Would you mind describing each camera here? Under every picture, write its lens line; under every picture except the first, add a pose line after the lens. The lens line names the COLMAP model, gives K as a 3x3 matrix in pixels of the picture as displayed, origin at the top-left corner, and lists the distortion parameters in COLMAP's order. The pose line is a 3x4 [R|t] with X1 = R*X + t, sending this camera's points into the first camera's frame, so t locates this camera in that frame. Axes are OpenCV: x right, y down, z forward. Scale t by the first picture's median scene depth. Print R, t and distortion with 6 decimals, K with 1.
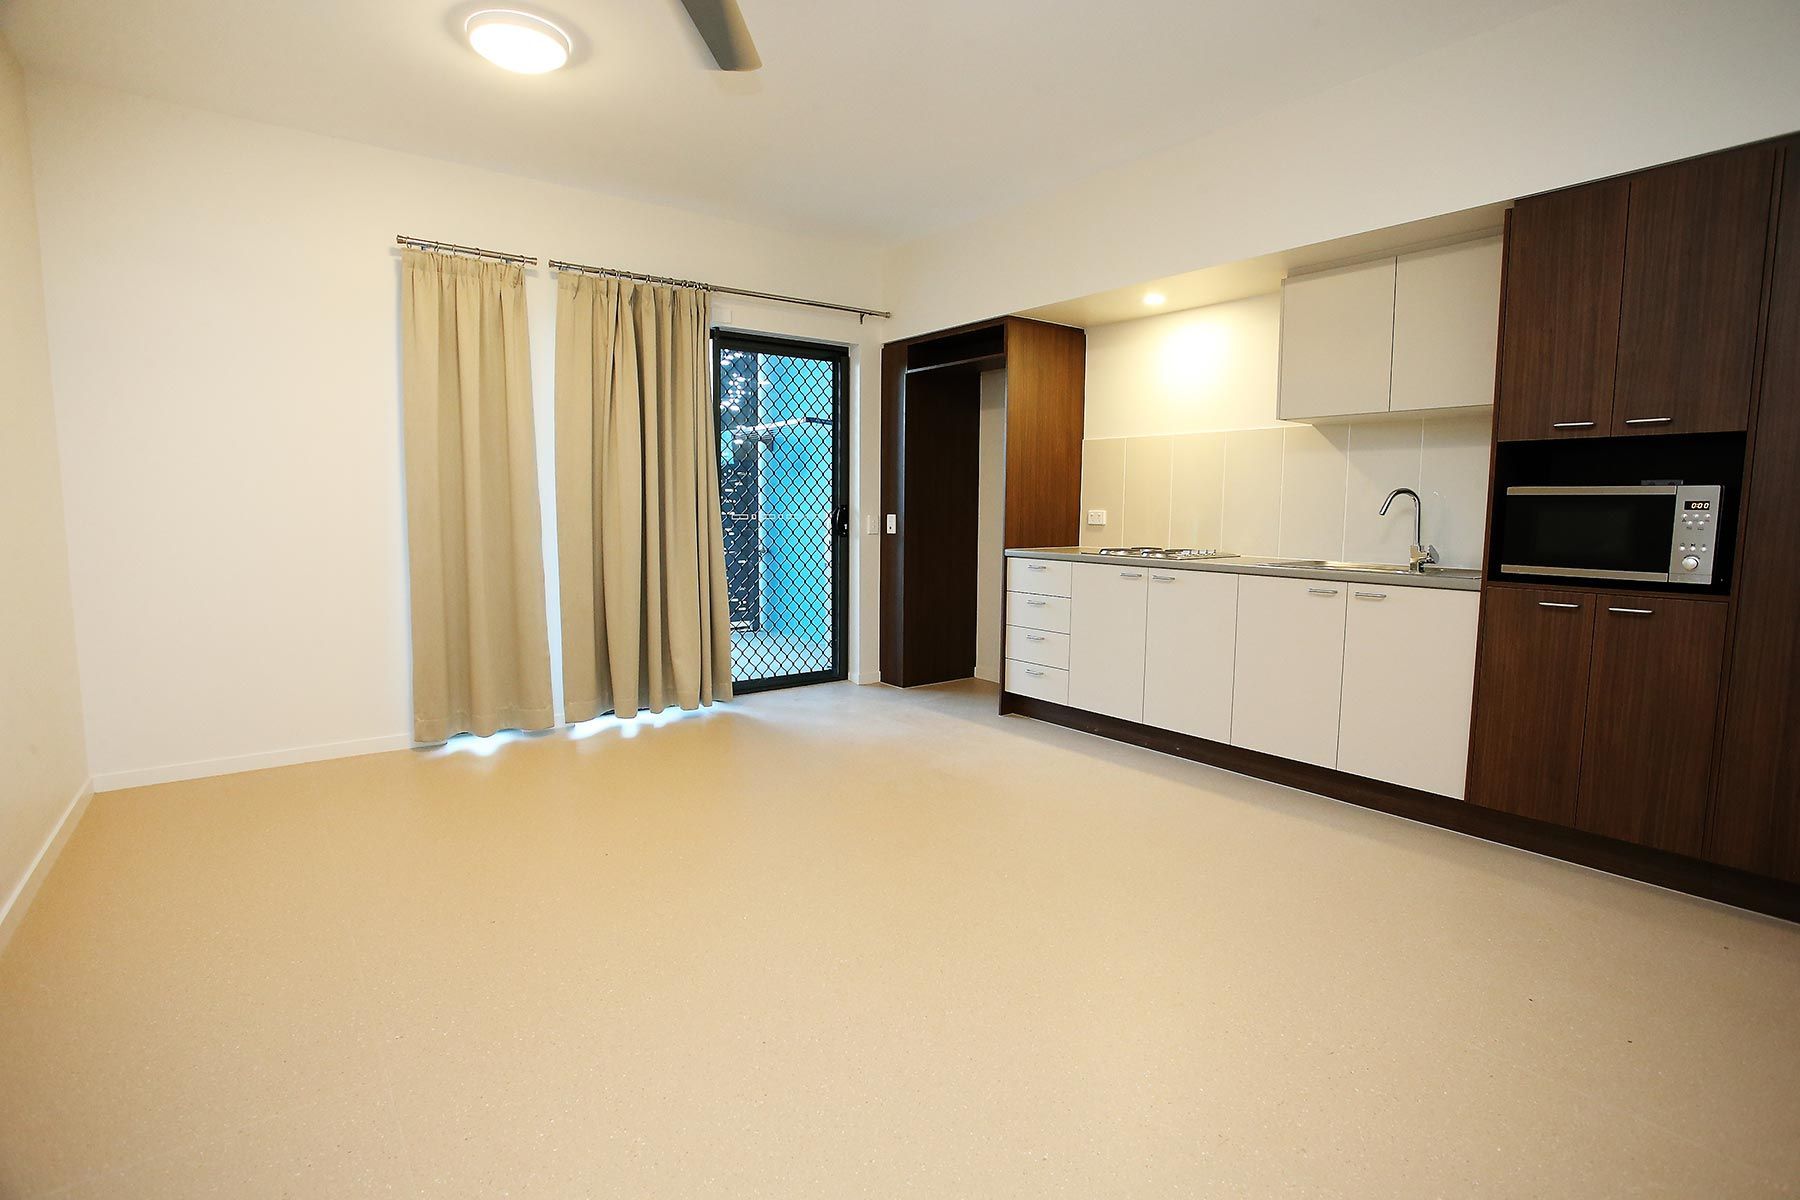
lens RADIAL K [[857.4, 0, 900.0], [0, 857.4, 600.0], [0, 0, 1]] dist [-0.000036, -0.000063]
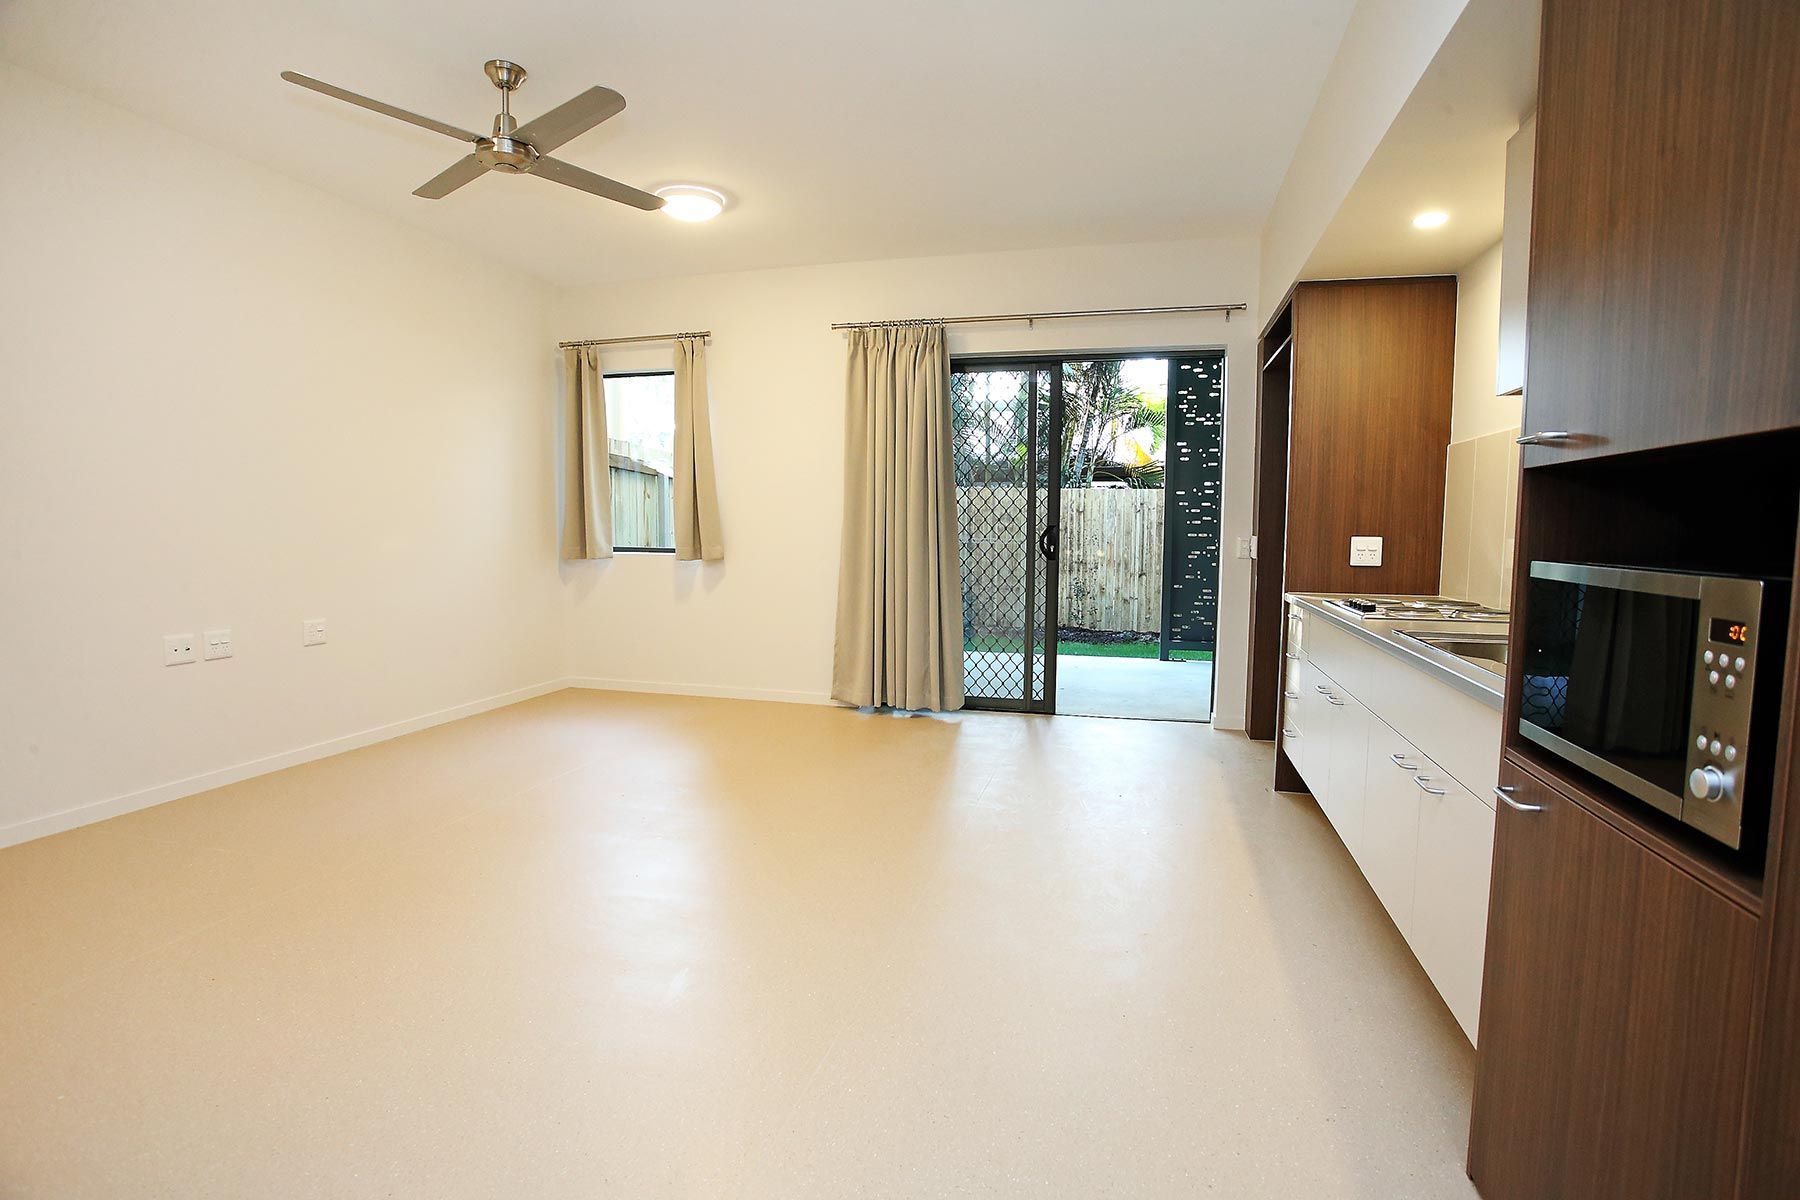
lens RADIAL K [[857.4, 0, 900.0], [0, 857.4, 600.0], [0, 0, 1]] dist [-0.000036, -0.000063]
pose [[0.595722, 0.080569, -0.799140, 0.891650], [-0.080867, 0.995917, 0.040126, -0.097185], [0.799110, 0.040720, 0.599805, 0.433837]]
